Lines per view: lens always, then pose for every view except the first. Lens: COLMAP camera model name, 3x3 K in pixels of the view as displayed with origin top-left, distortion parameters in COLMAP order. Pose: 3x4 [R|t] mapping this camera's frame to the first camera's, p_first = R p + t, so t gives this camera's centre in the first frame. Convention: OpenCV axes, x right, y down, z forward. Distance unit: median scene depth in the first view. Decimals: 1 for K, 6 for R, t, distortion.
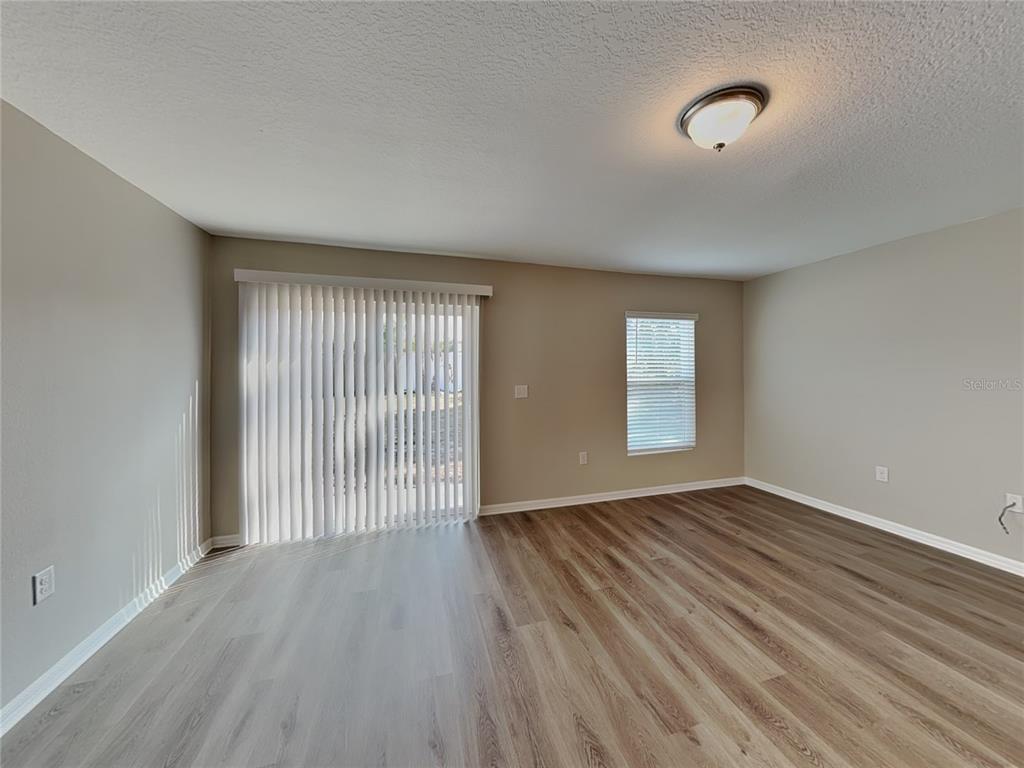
lens RADIAL K [[344.4, 0, 513.5], [0, 344.4, 384.3], [0, 0, 1]] dist [0.000923, 0.000009]
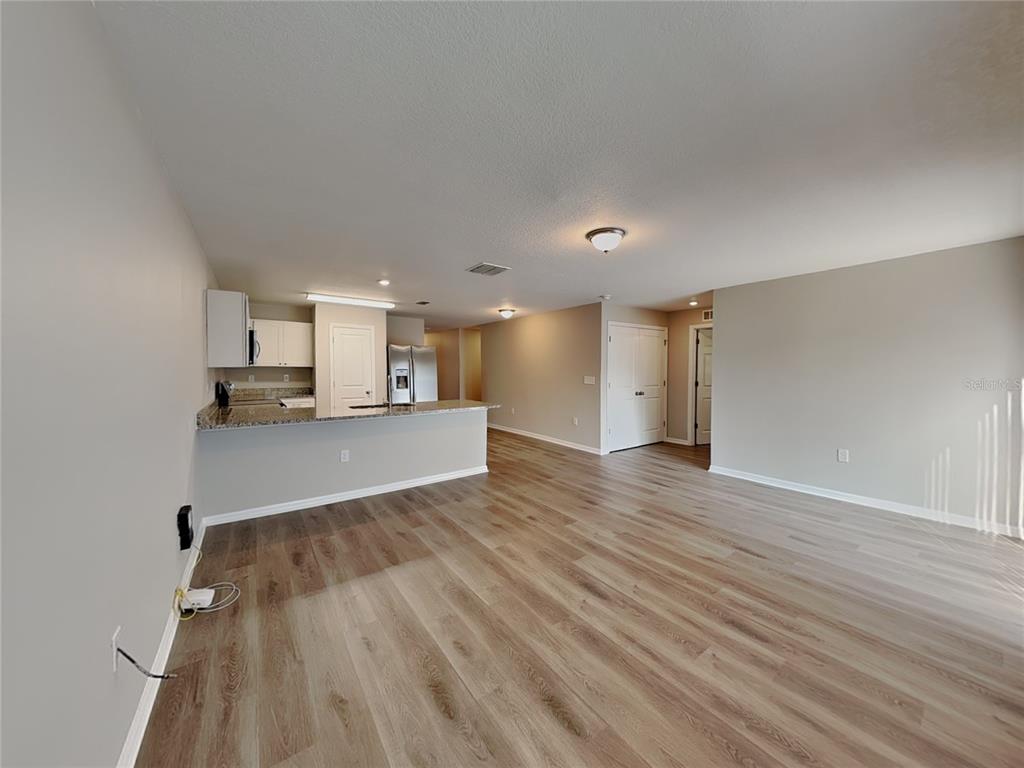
lens RADIAL K [[344.4, 0, 513.5], [0, 344.4, 384.3], [0, 0, 1]] dist [0.000923, 0.000009]
pose [[-0.943472, 0.036541, -0.329432, 1.209855], [0.008779, 0.996311, 0.085370, -0.085150], [0.331336, 0.077652, -0.940312, 1.838181]]
